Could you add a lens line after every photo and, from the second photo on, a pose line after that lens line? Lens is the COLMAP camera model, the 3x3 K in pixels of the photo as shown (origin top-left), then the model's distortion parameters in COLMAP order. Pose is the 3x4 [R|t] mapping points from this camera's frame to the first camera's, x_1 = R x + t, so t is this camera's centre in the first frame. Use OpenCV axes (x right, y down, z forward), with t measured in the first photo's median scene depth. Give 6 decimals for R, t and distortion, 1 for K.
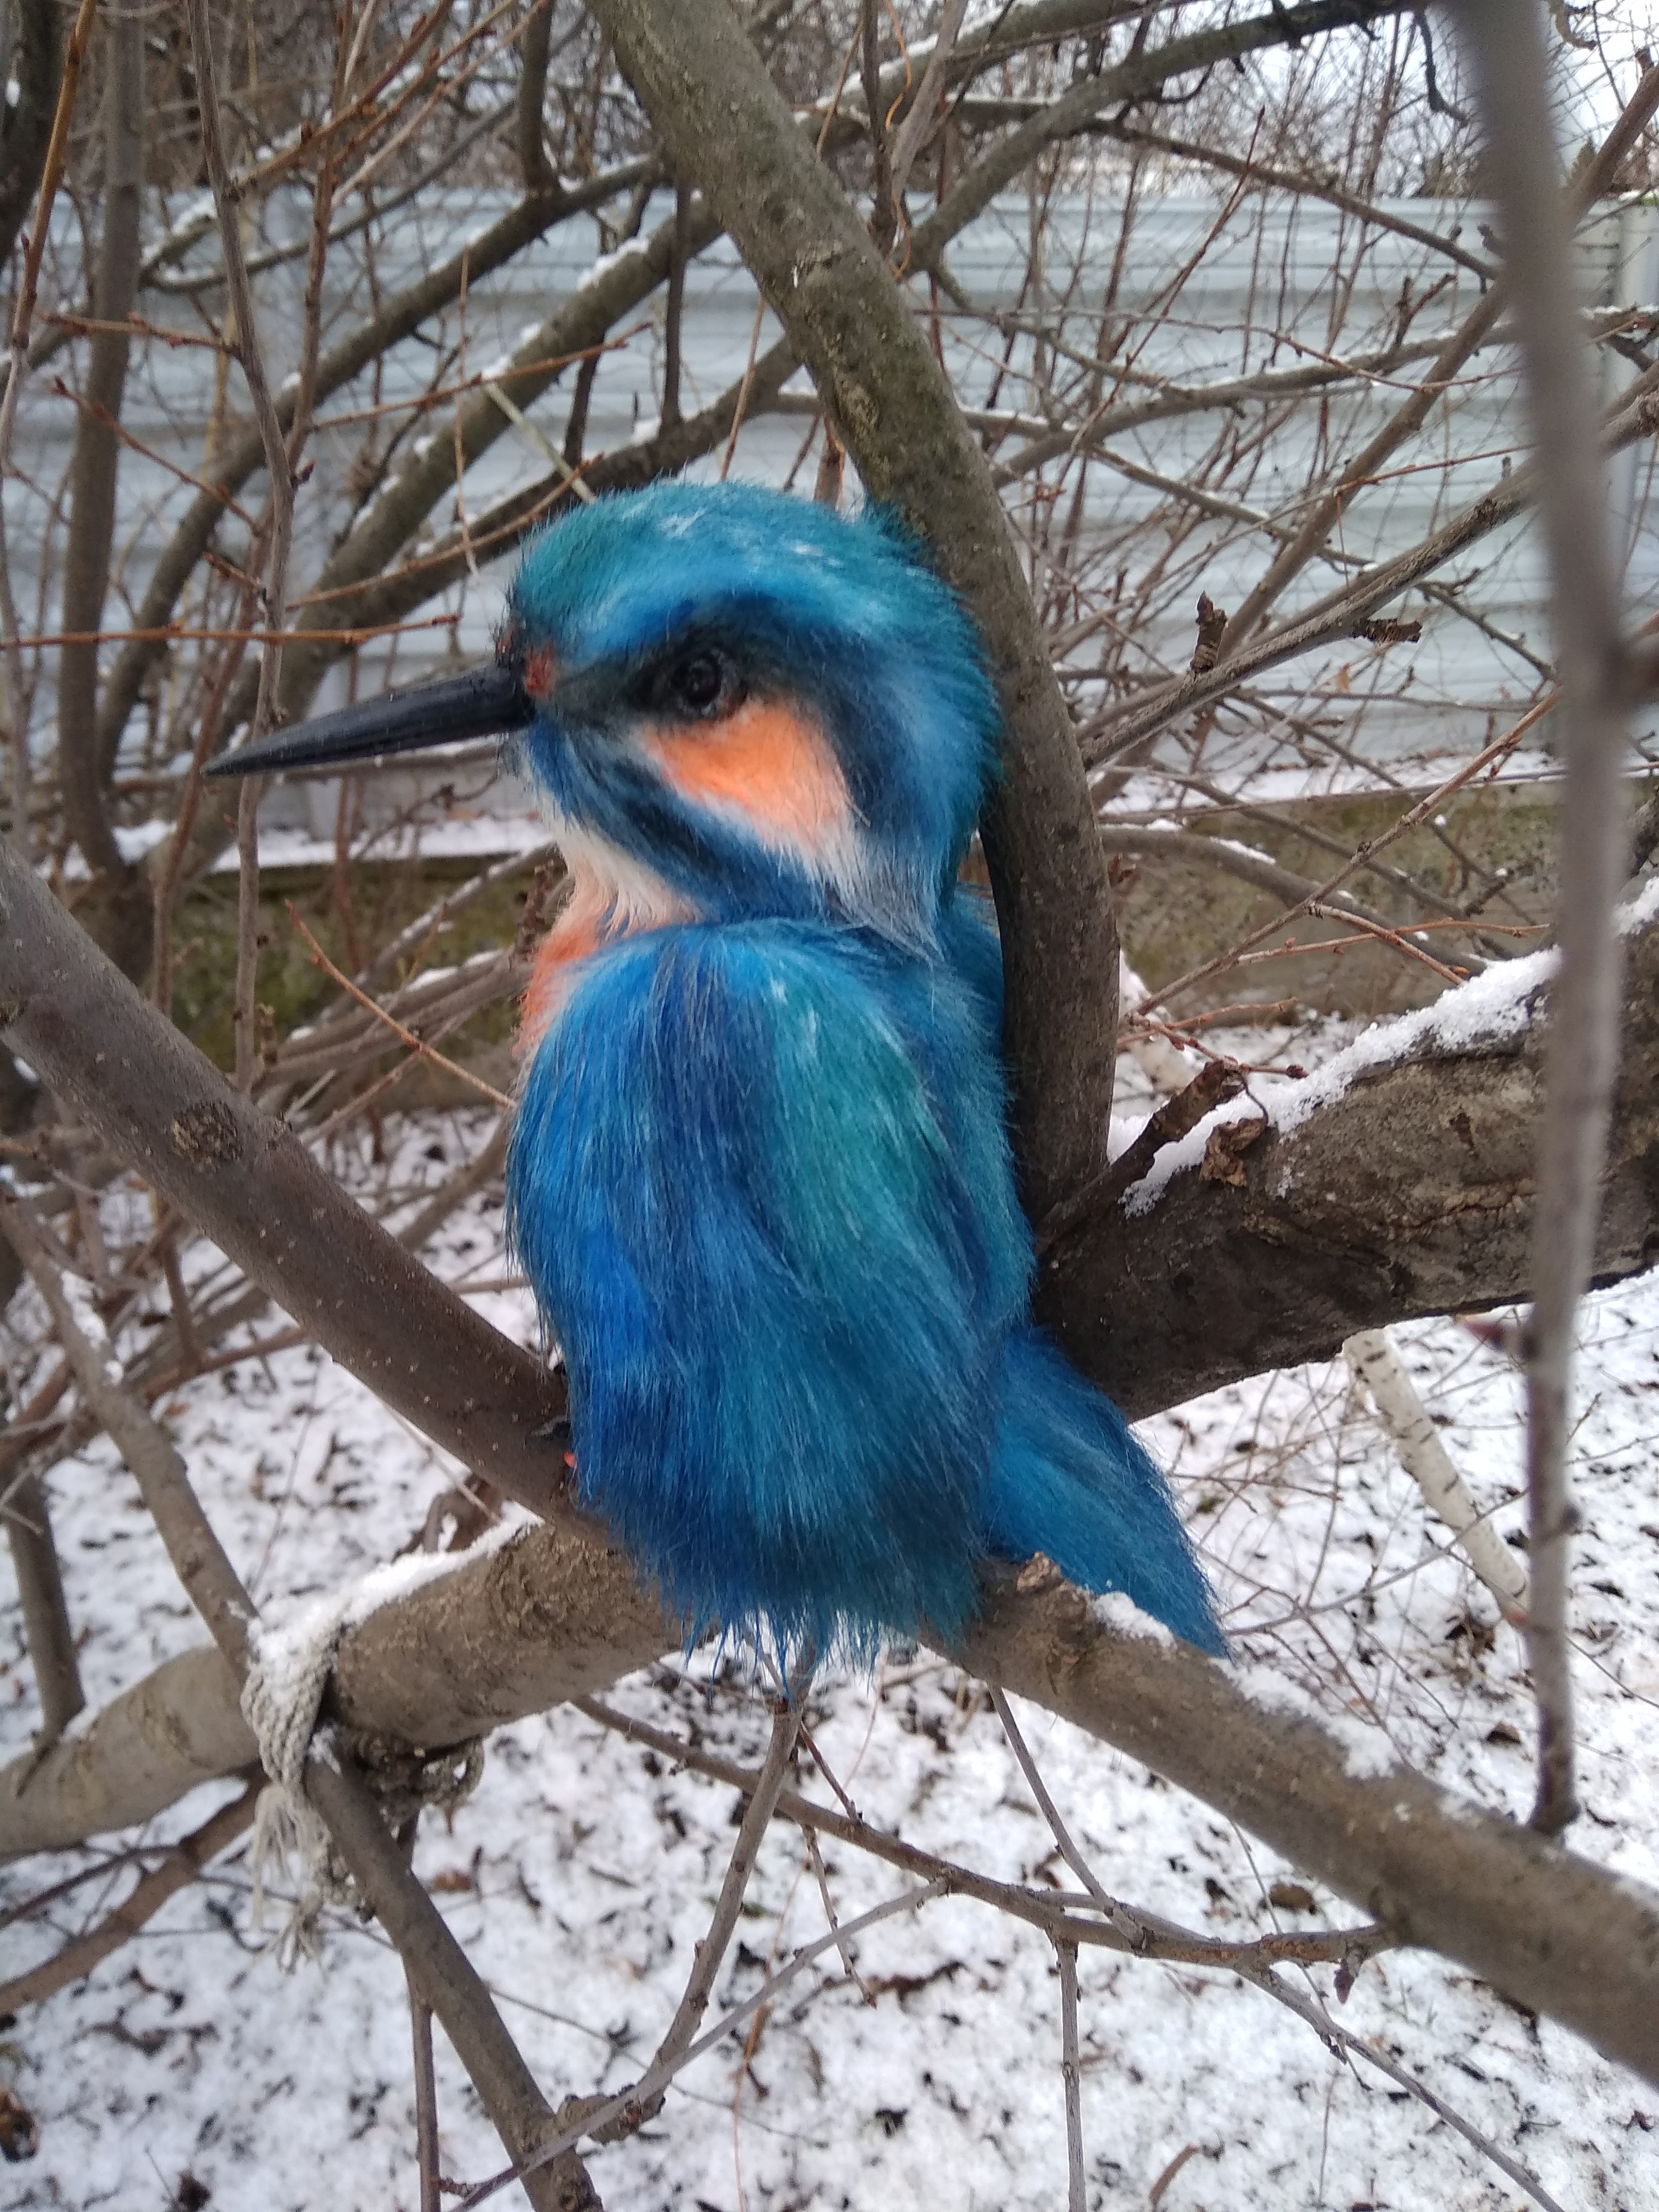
lens RADIAL K [[1783.7, 0, 845.2], [0, 1783.7, 1074.4], [0, 0, 1]] dist [0.045664, -0.098664]
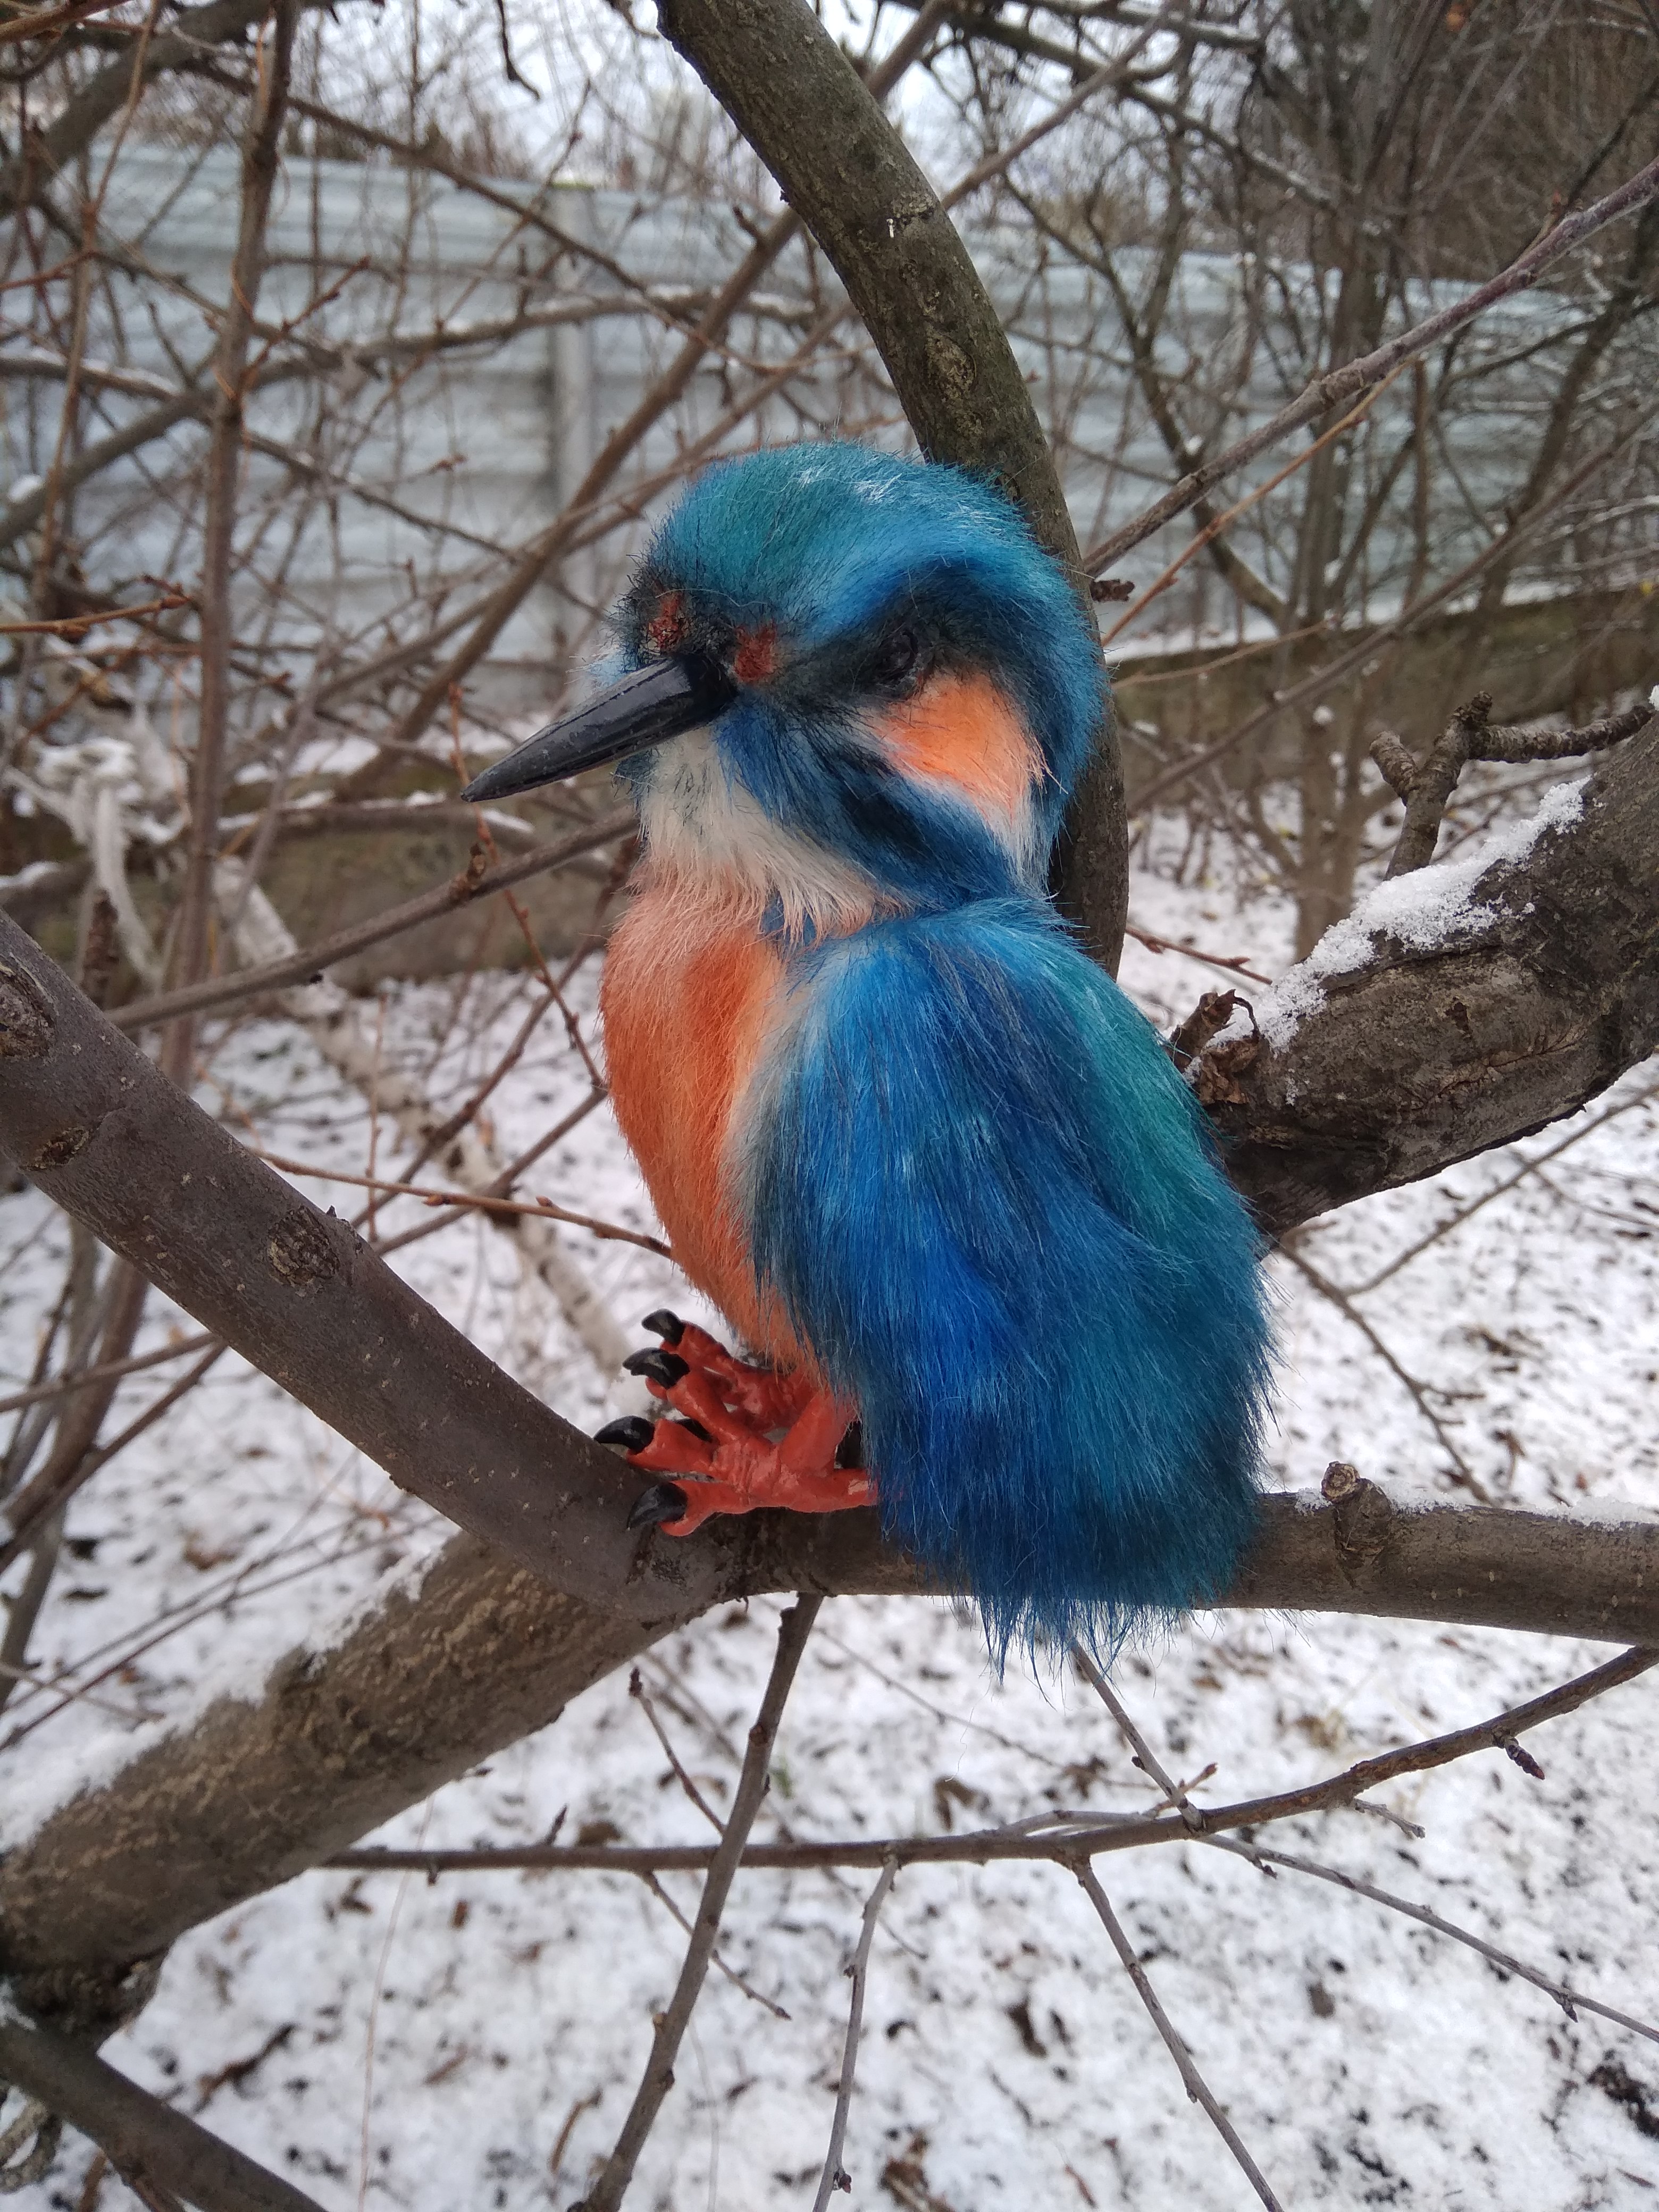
lens RADIAL K [[1783.7, 0, 845.2], [0, 1783.7, 1074.4], [0, 0, 1]] dist [0.045664, -0.098664]
pose [[0.856180, -0.158043, 0.491913, -0.551939], [0.150608, 0.987063, 0.054991, -0.054373], [-0.494241, 0.027003, 0.868906, 0.186853]]
